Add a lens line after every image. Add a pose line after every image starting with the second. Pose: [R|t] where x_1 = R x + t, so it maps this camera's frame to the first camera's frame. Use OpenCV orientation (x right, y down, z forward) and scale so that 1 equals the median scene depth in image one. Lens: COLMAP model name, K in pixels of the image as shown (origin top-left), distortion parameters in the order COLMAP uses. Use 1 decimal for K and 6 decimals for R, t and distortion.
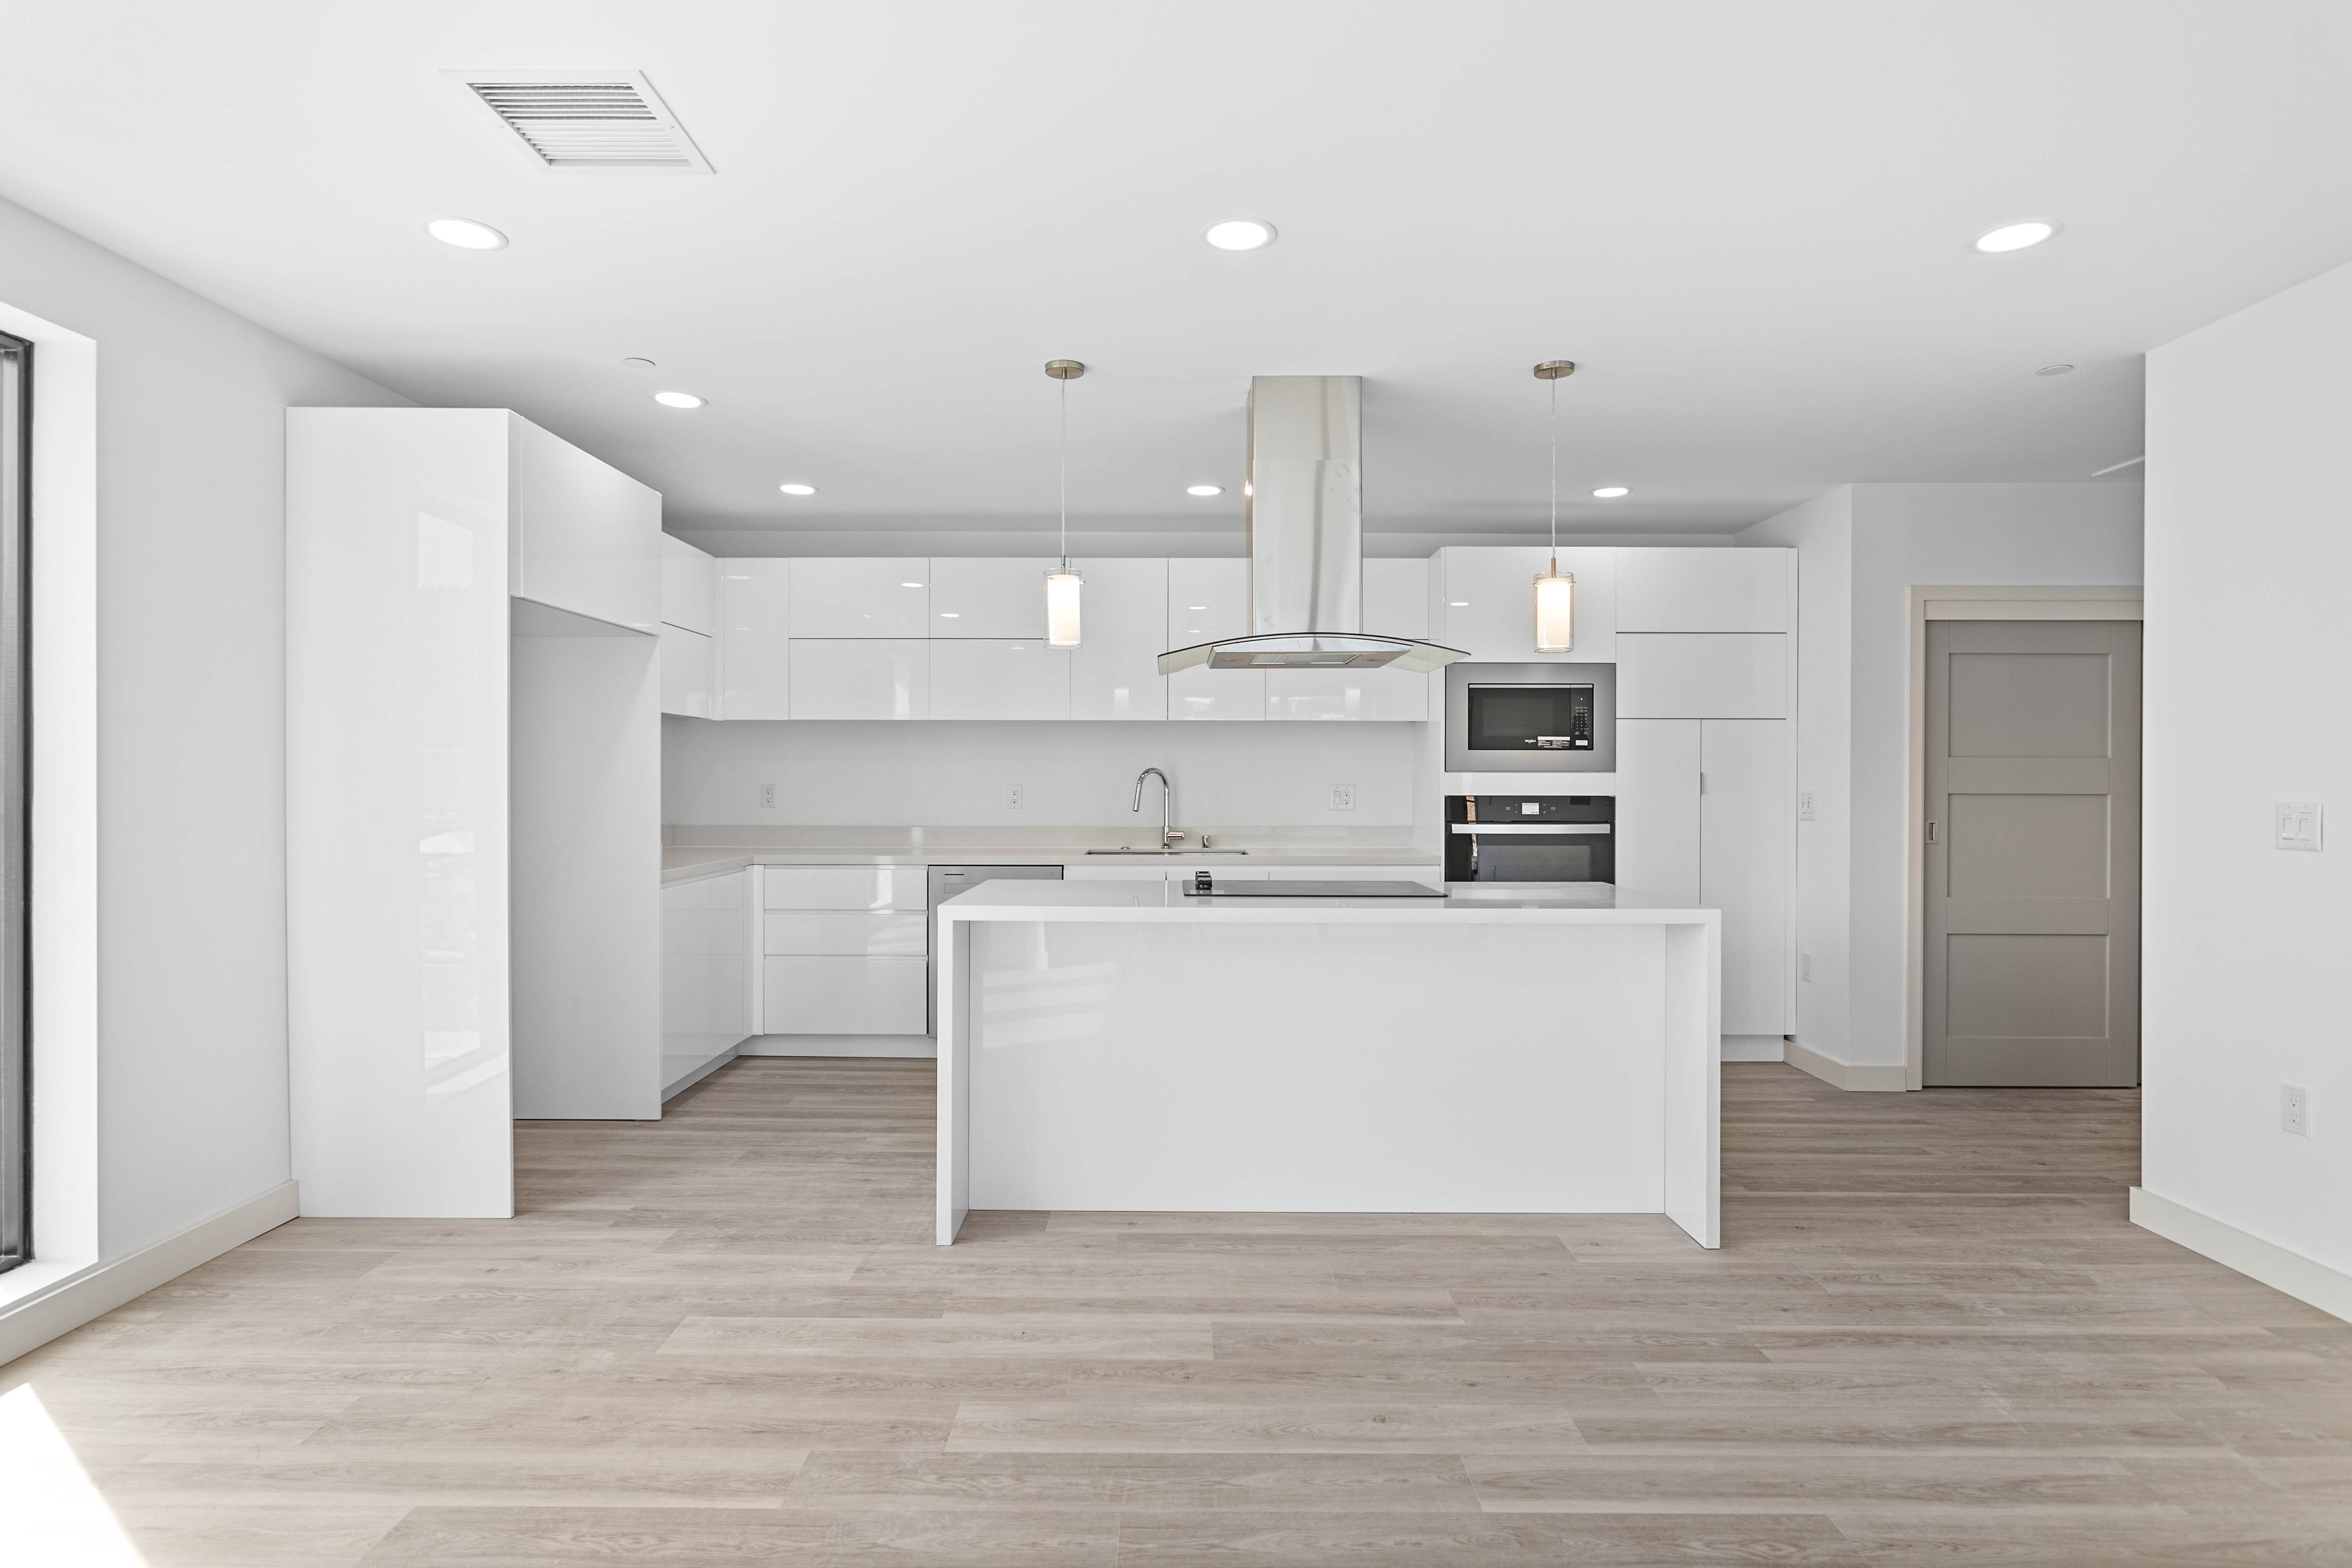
lens RADIAL K [[1226.4, 0, 1141.8], [0, 1226.4, 804.6], [0, 0, 1]] dist [0.000400, -0.001819]
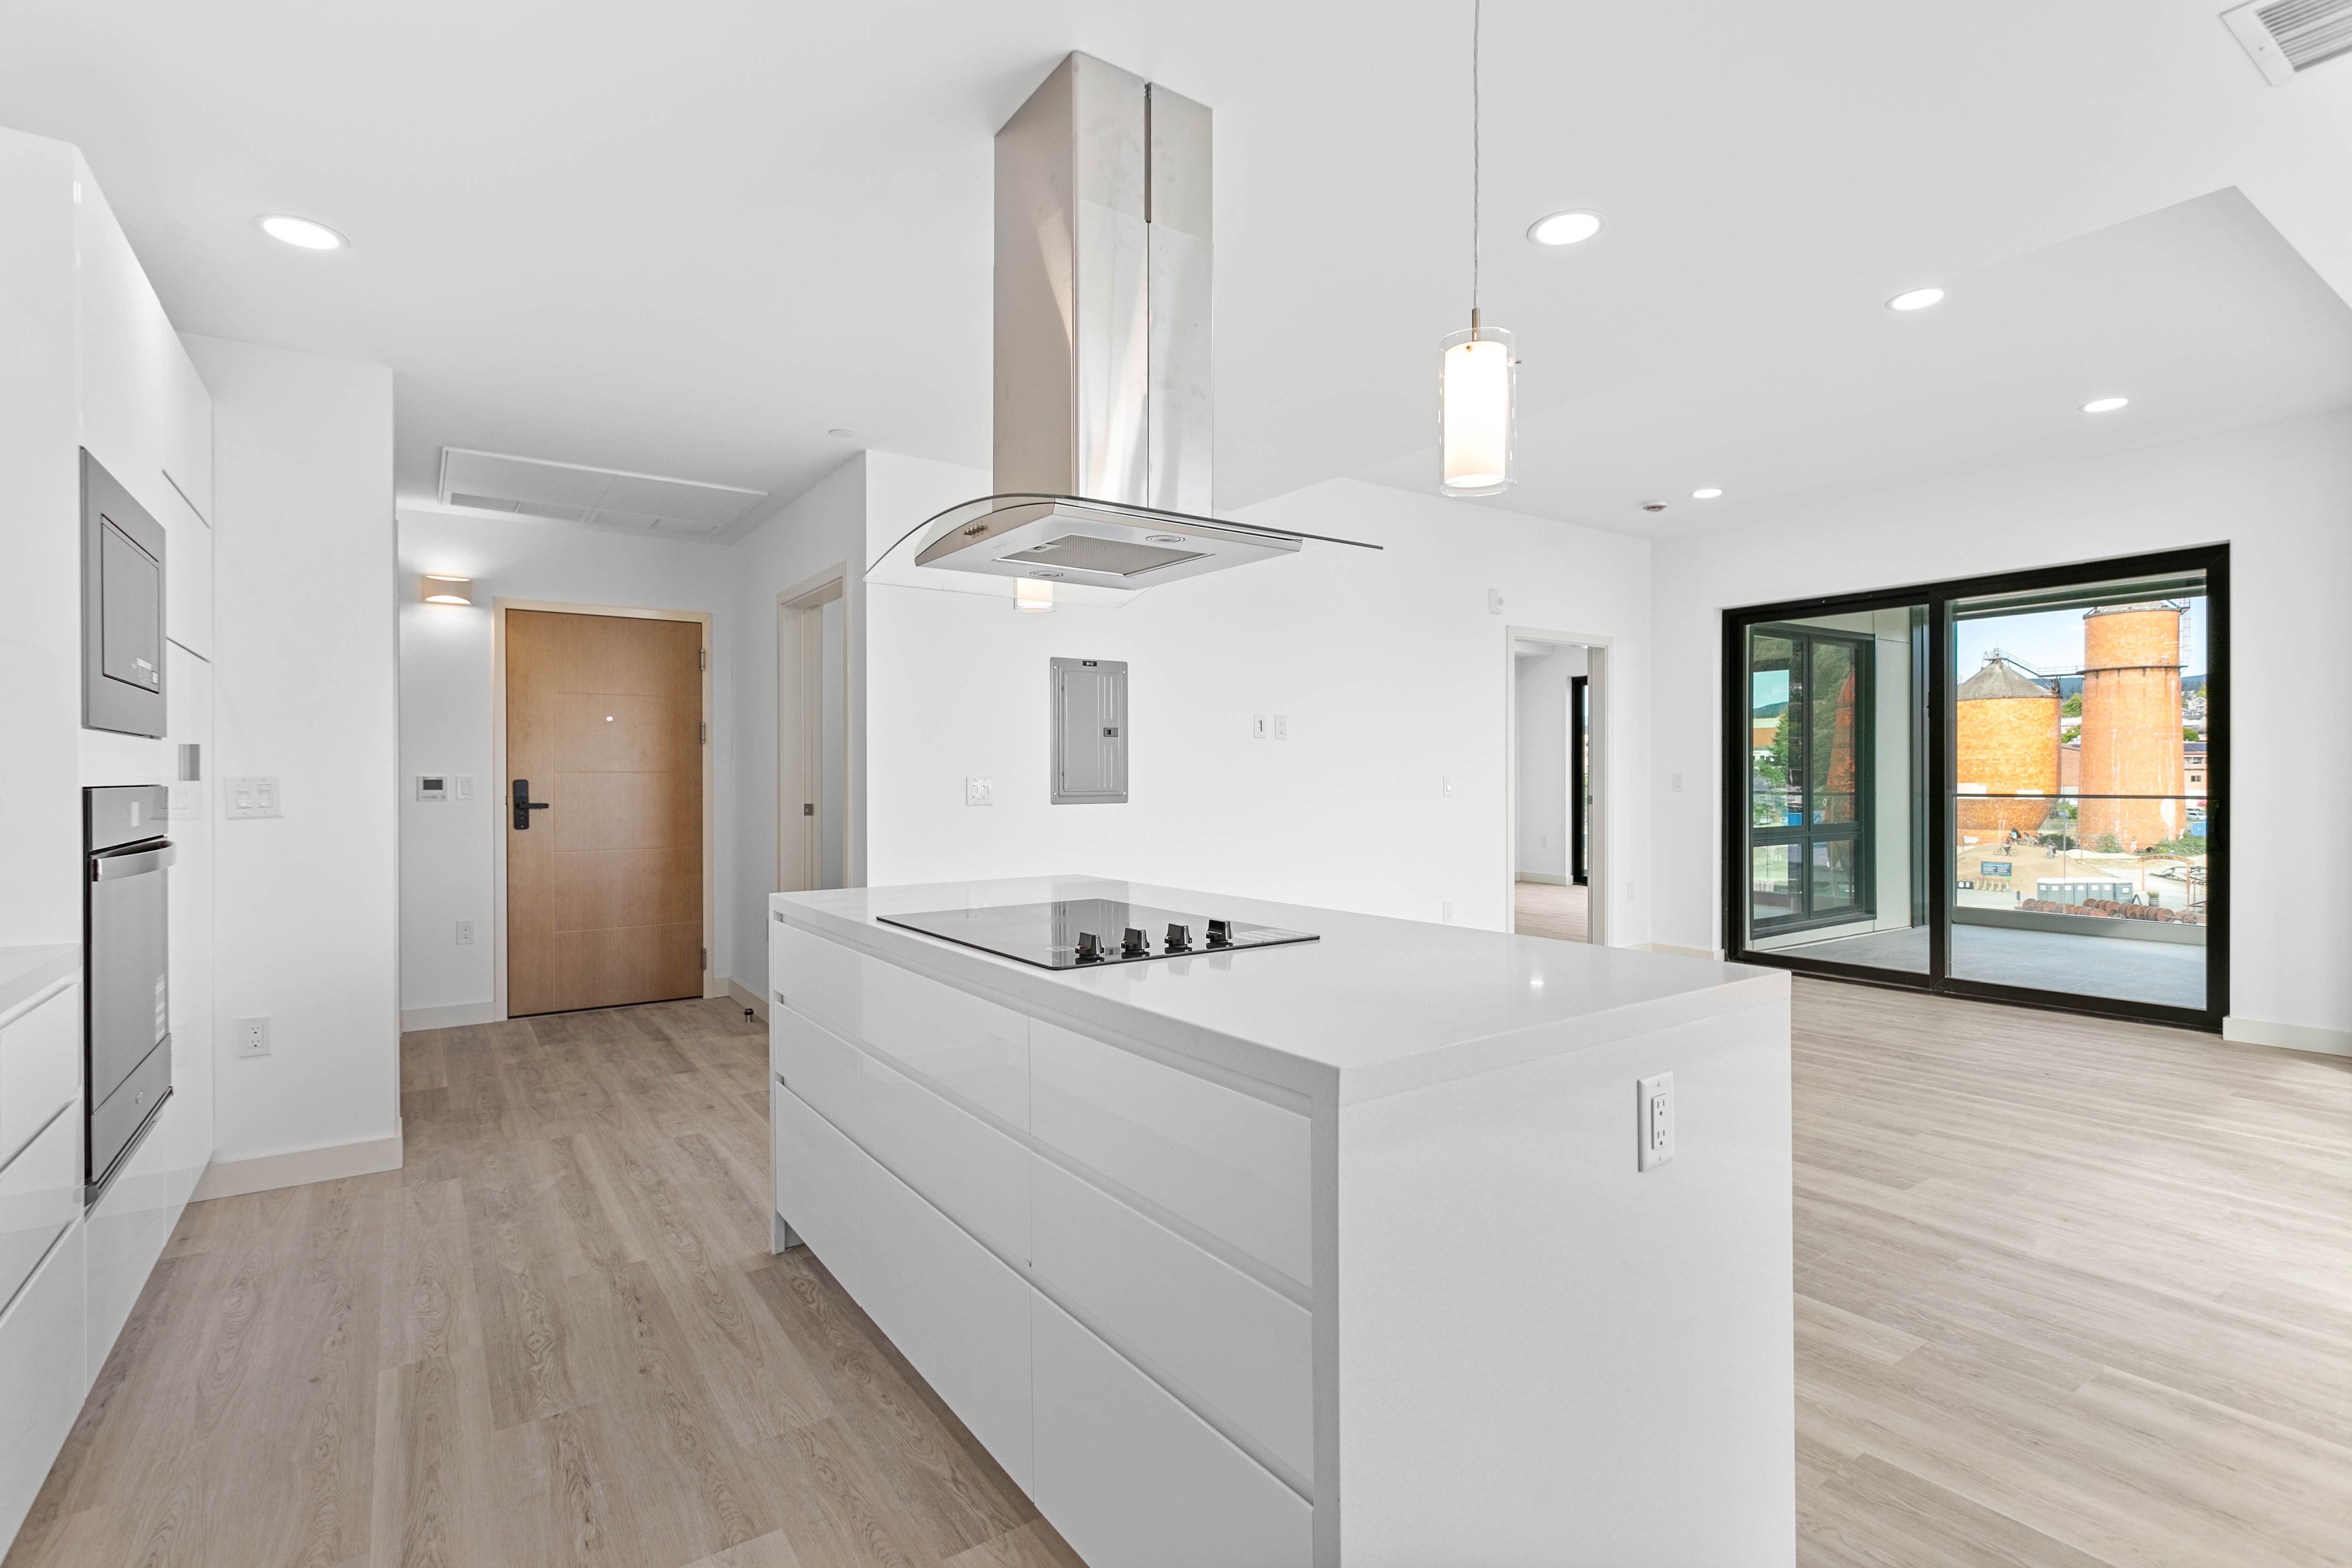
lens RADIAL K [[1110.7, 0, 1158.6], [0, 1110.7, 784.8], [0, 0, 1]] dist [-0.005580, 0.000599]
pose [[-0.583395, -0.005587, 0.812169, -0.517082], [0.022455, 0.999483, 0.023005, -0.027715], [-0.811878, 0.031658, -0.582968, 1.941040]]
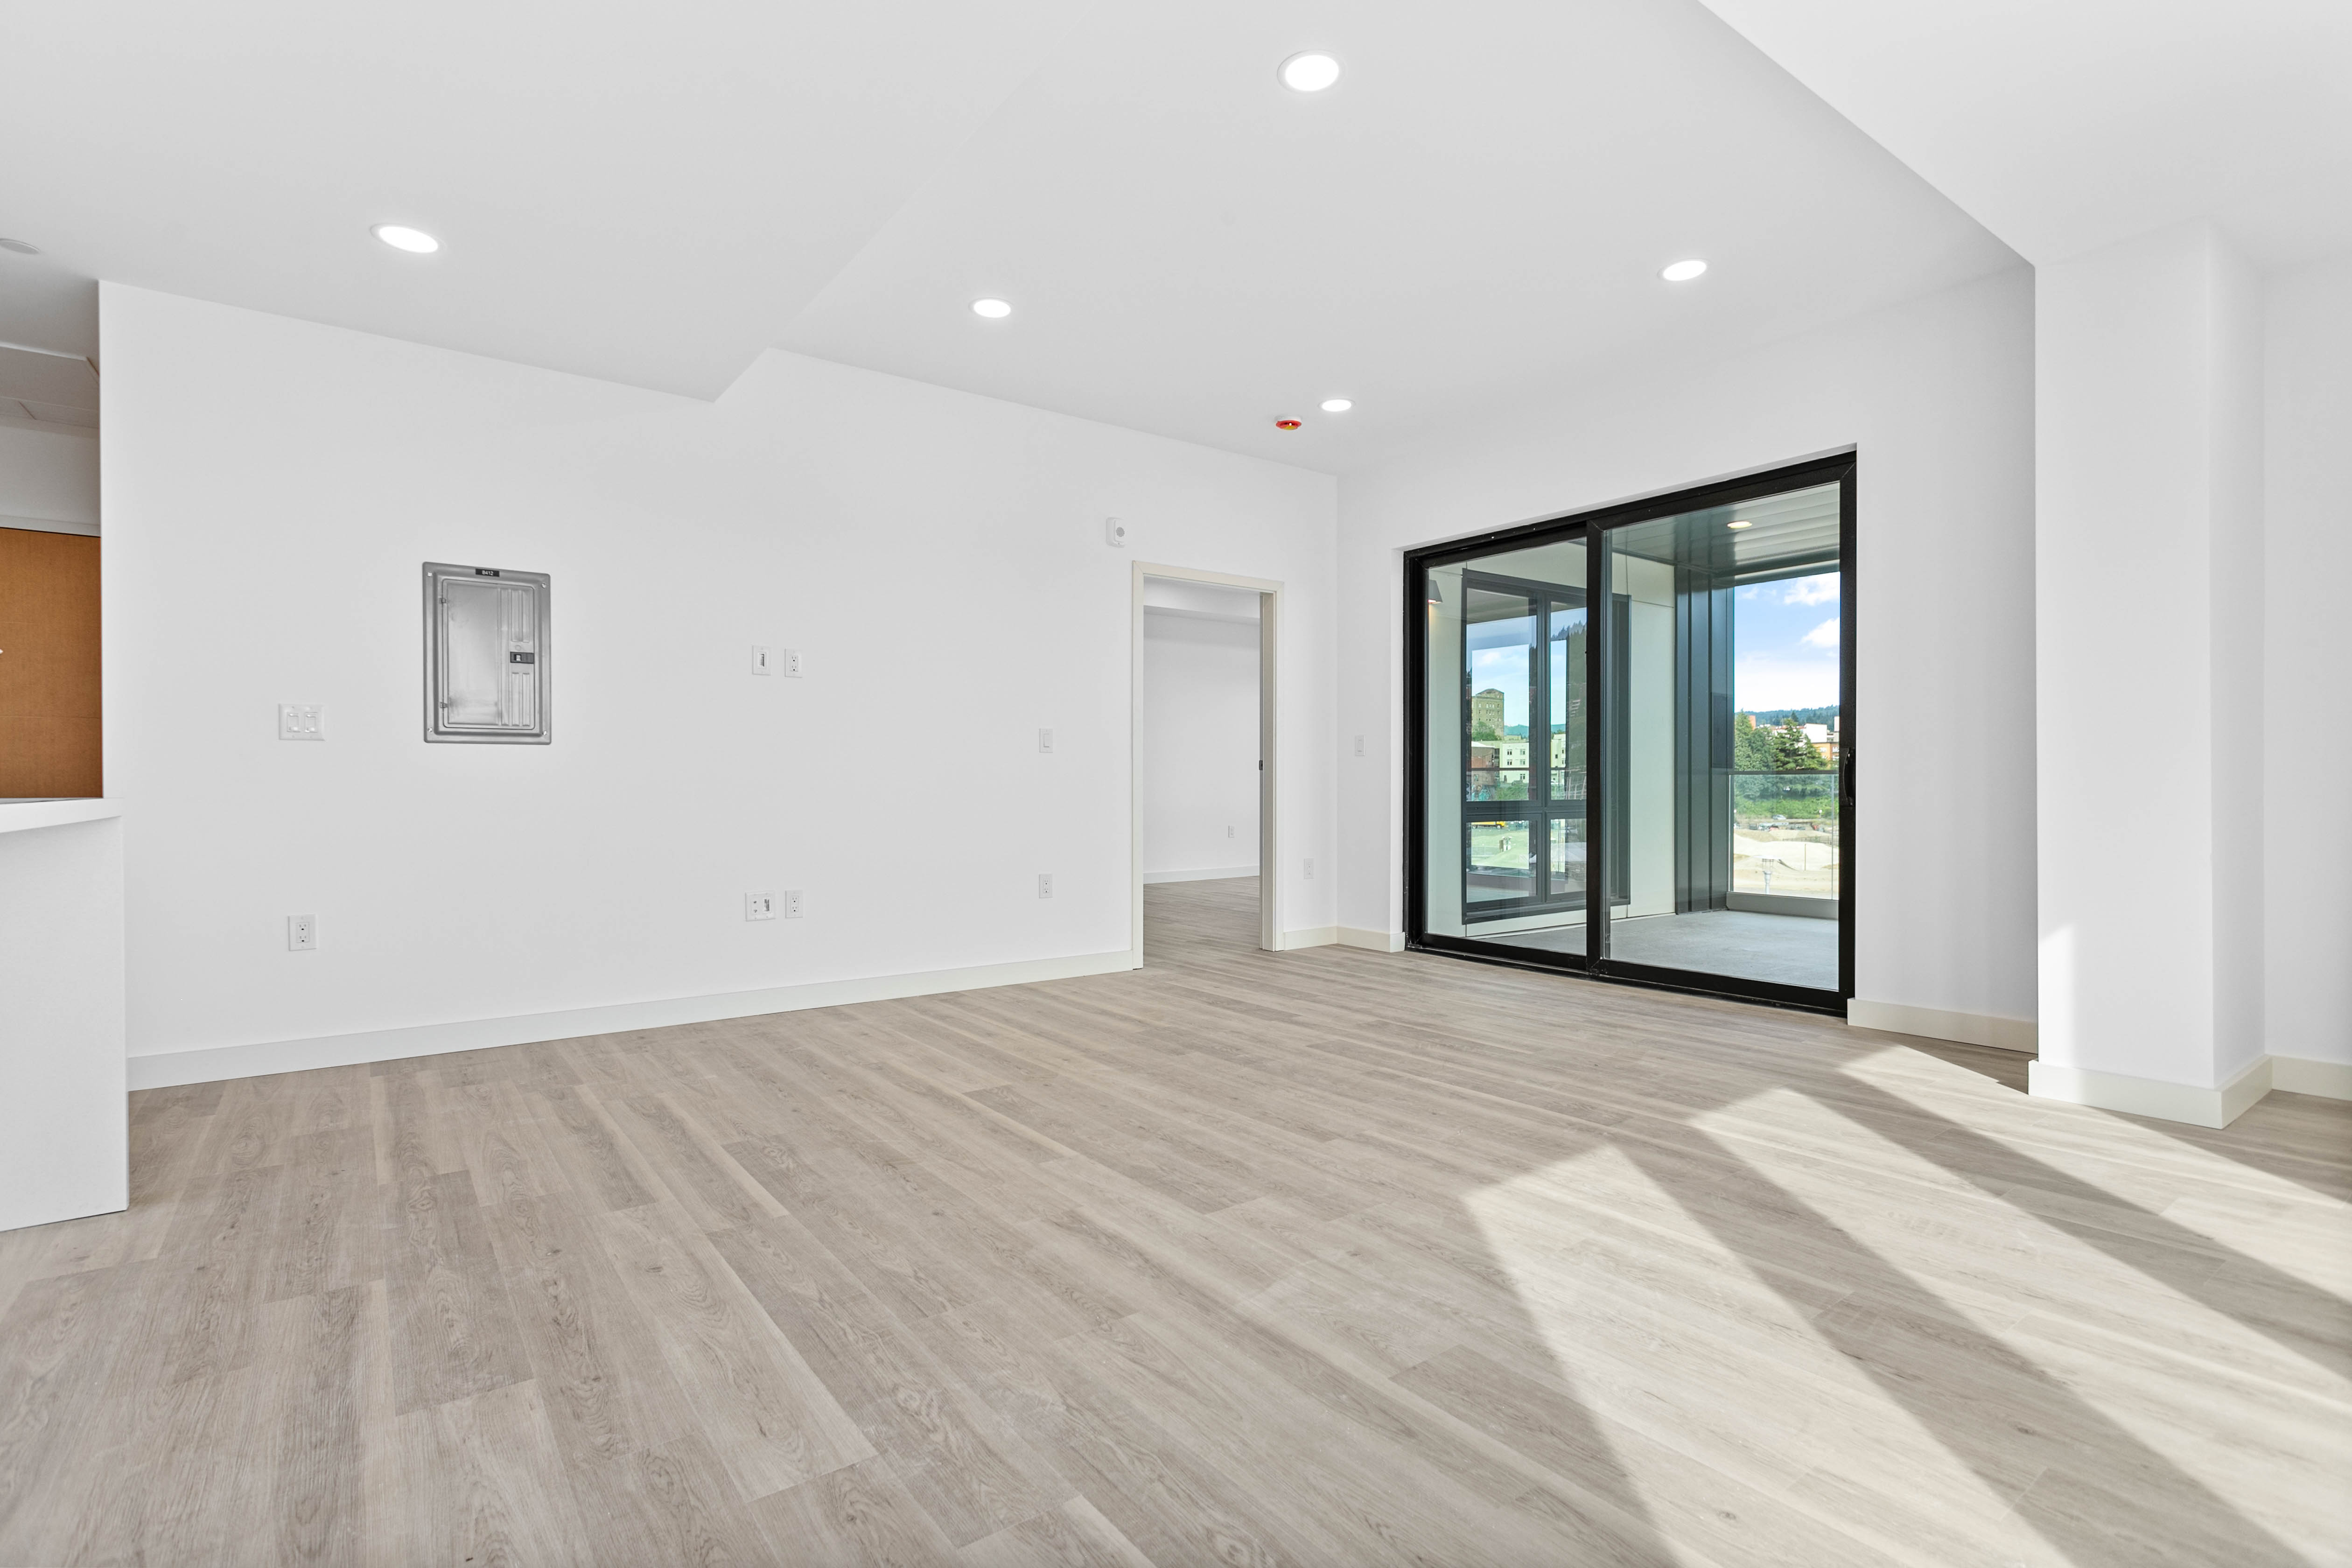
lens RADIAL K [[1110.7, 0, 1191.1], [0, 1110.7, 803.1], [0, 0, 1]] dist [-0.005580, 0.000599]
pose [[-0.618913, -0.014210, 0.785331, -0.730498], [0.017939, 0.999320, 0.032219, 0.094547], [-0.785255, 0.034029, -0.618237, 1.127545]]
